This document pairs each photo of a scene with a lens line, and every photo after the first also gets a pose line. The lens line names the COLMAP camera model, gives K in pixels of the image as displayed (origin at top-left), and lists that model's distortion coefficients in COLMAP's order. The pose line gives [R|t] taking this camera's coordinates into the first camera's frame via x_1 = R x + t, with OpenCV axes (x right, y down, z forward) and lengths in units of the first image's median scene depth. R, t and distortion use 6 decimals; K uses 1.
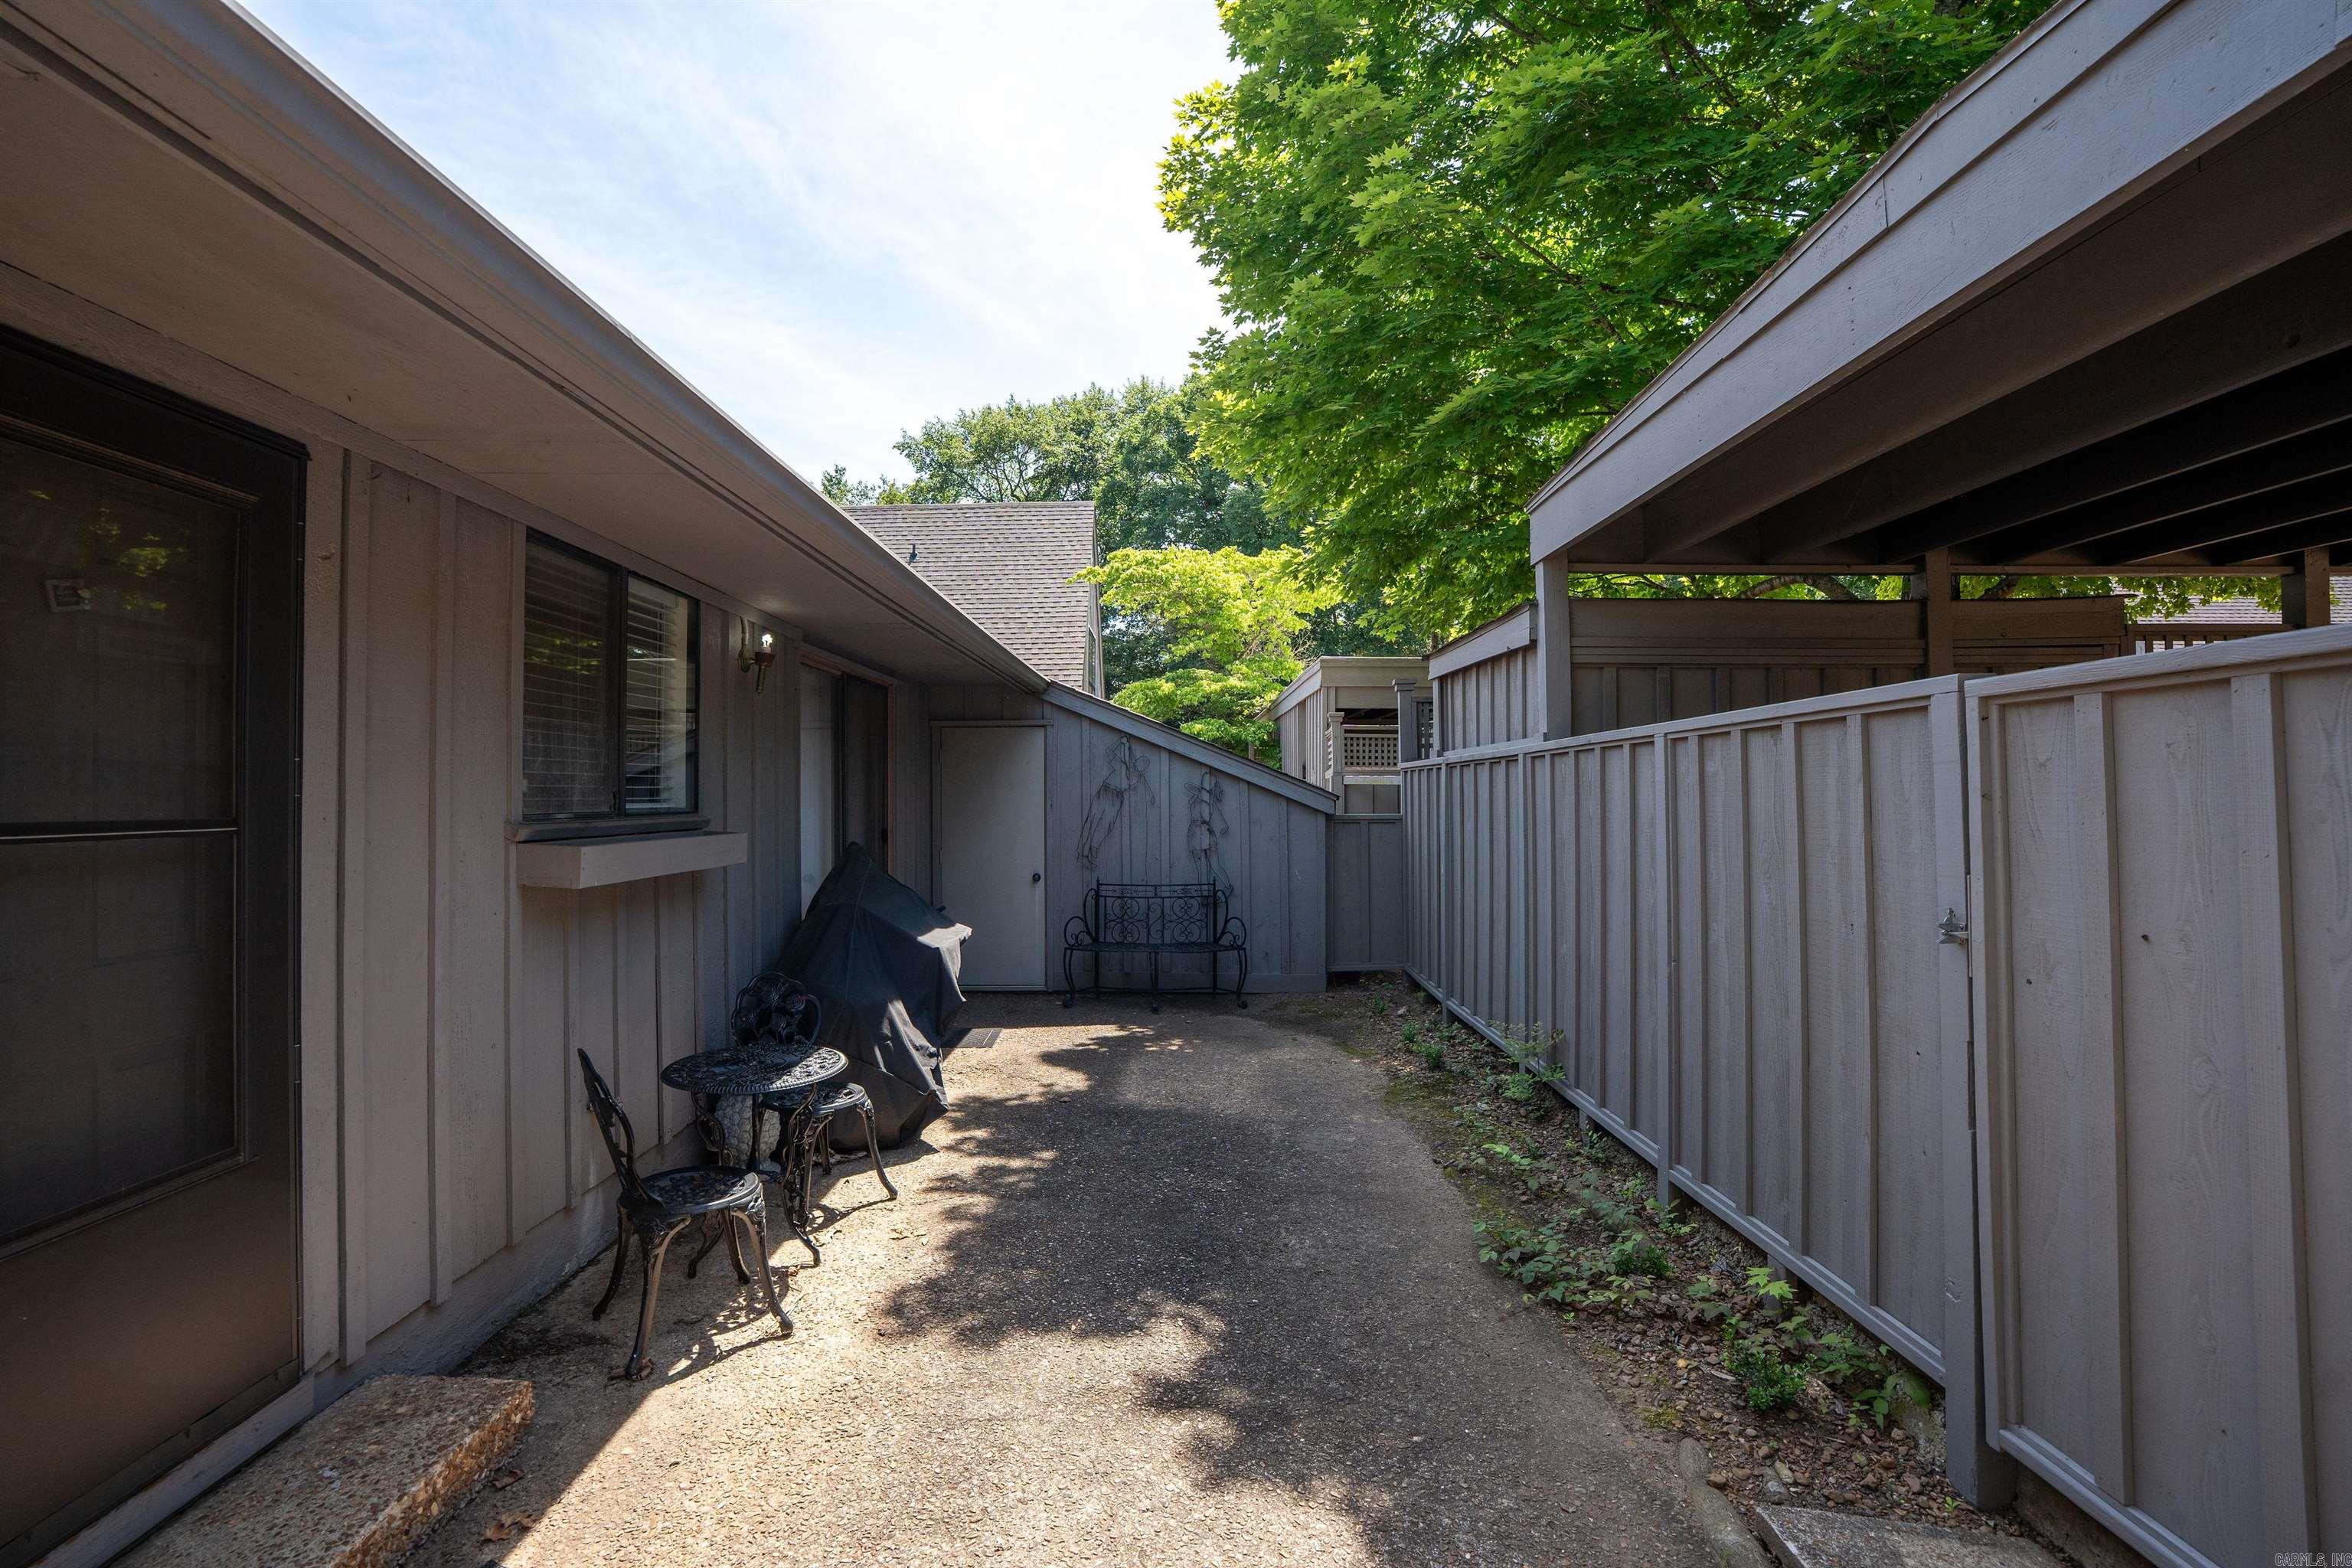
lens RADIAL K [[1097.1, 0, 1171.9], [0, 1097.1, 784.0], [0, 0, 1]] dist [-0.020890, 0.003070]
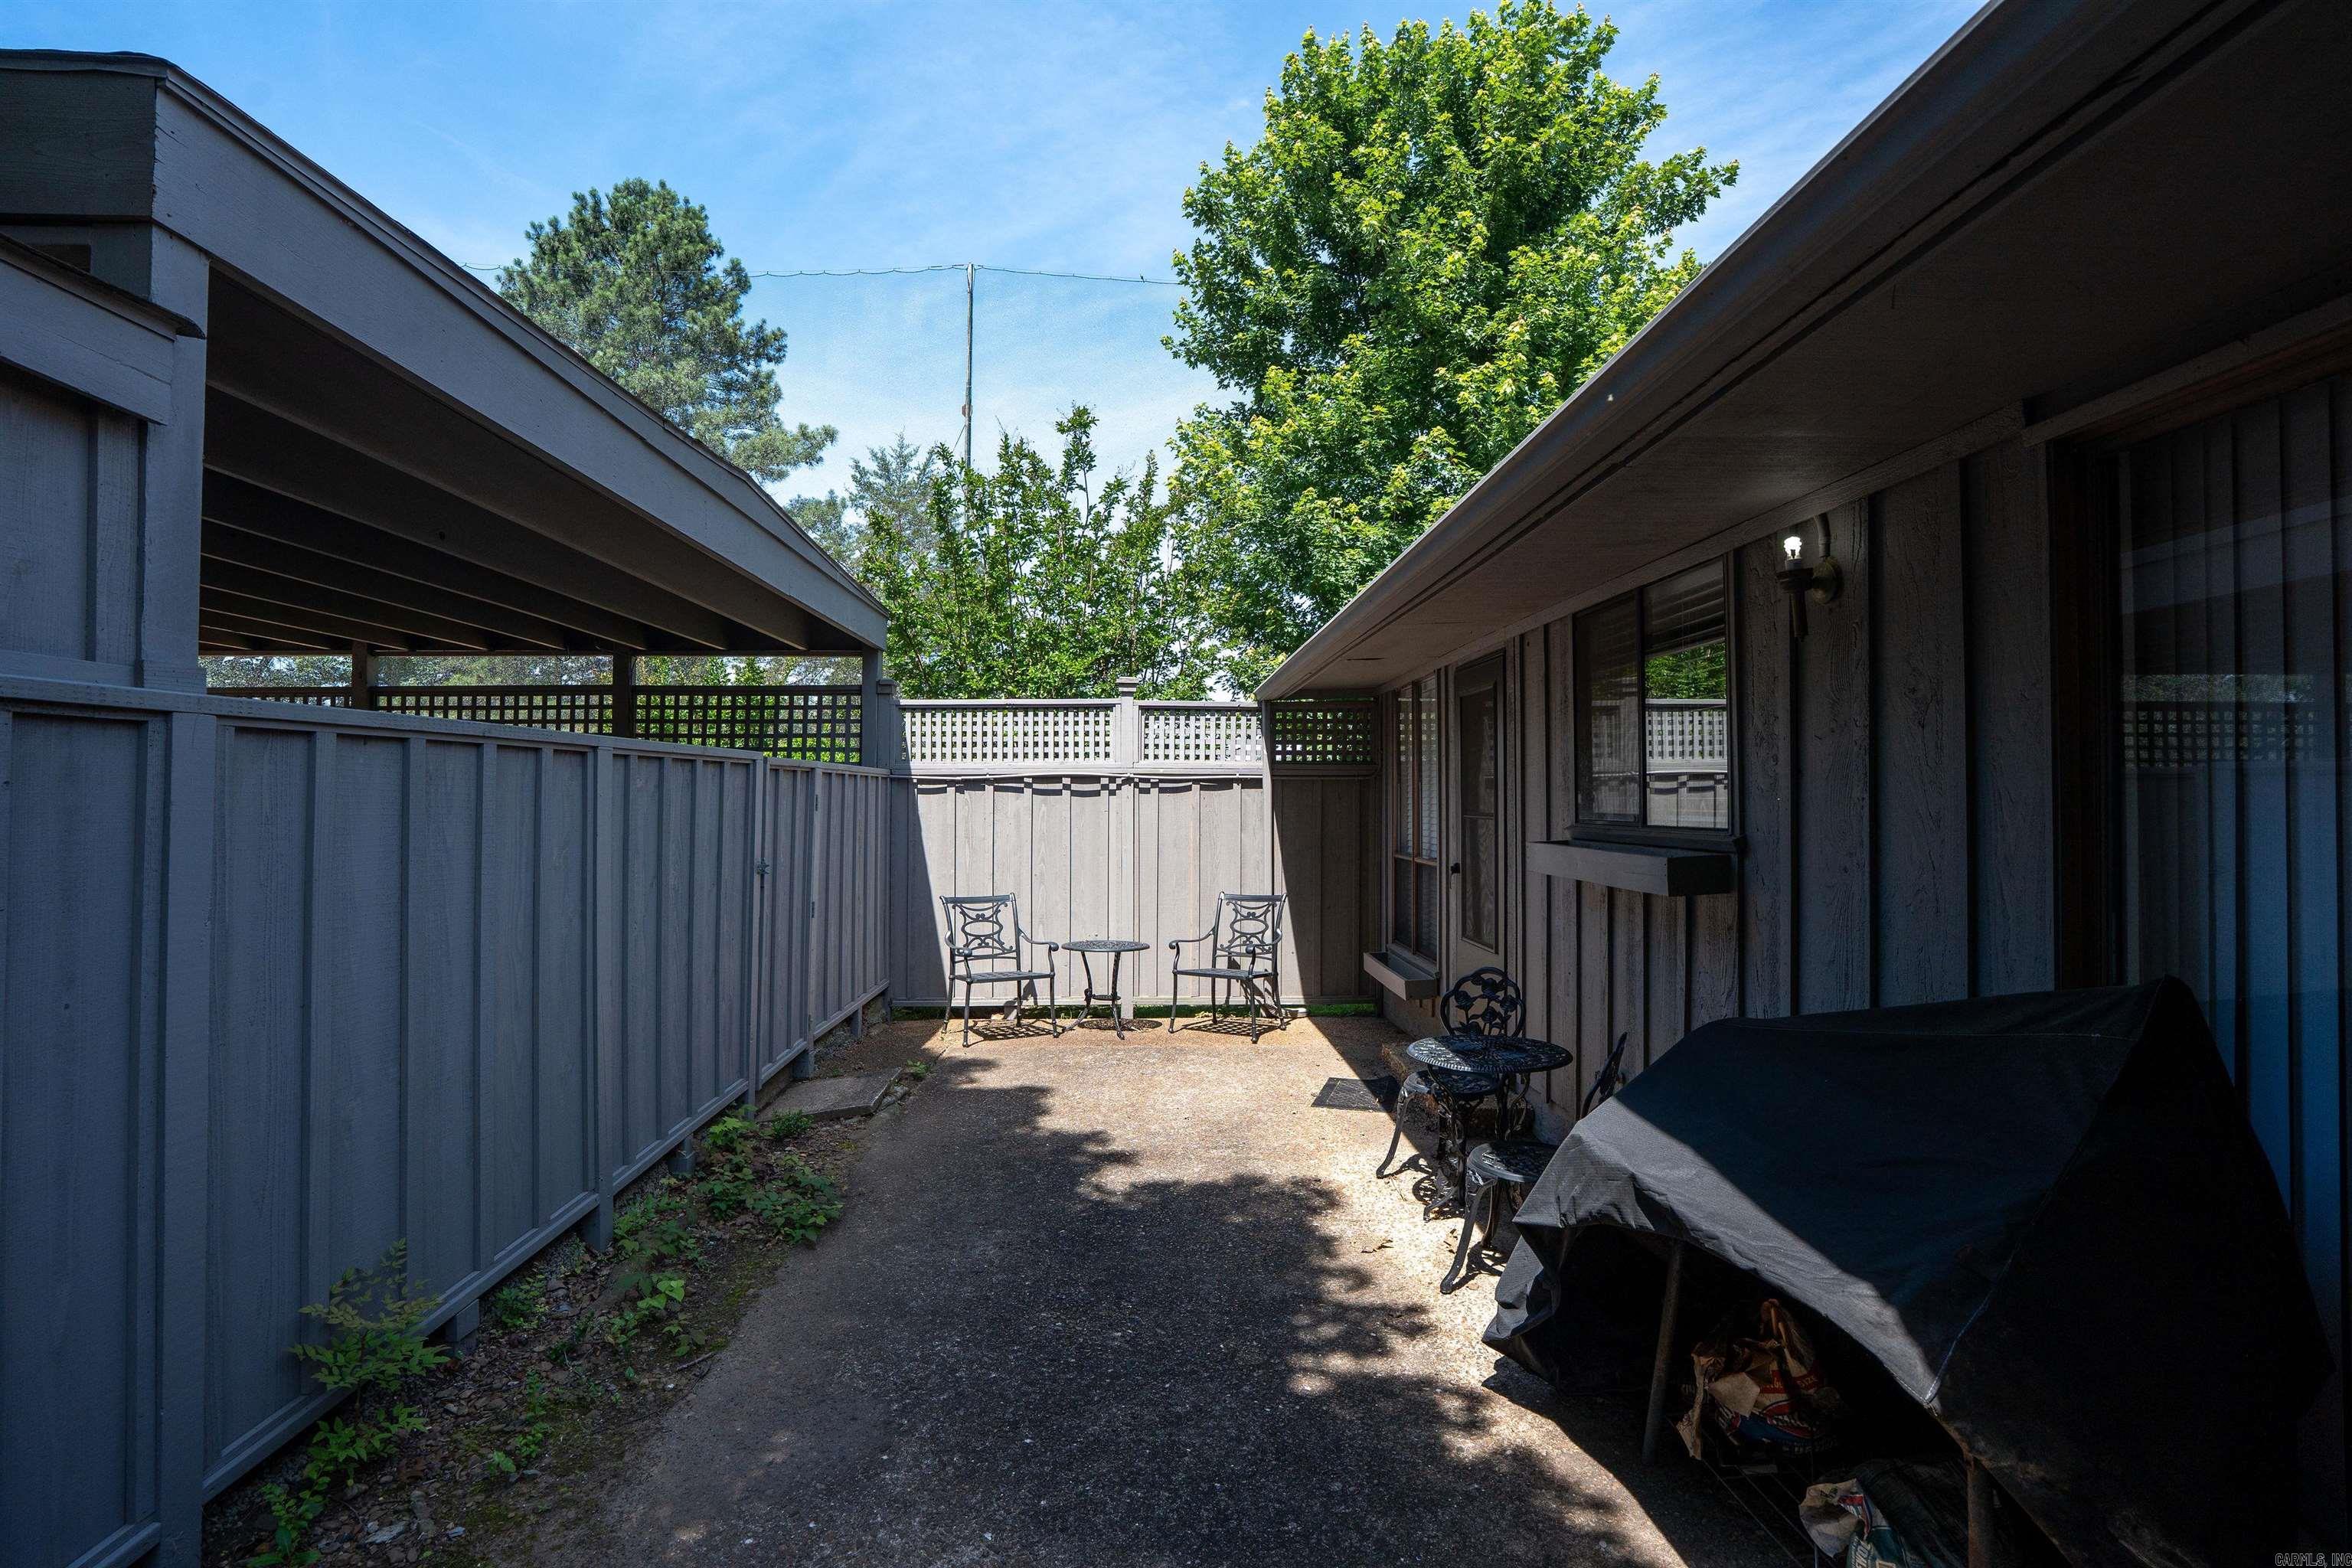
lens RADIAL K [[1097.1, 0, 1184.8], [0, 1097.1, 788.5], [0, 0, 1]] dist [-0.020890, 0.003070]
pose [[-0.998593, 0.013025, -0.051405, -0.022947], [0.014069, 0.999701, -0.019996, 0.011994], [0.051129, -0.020691, -0.998478, 2.276853]]
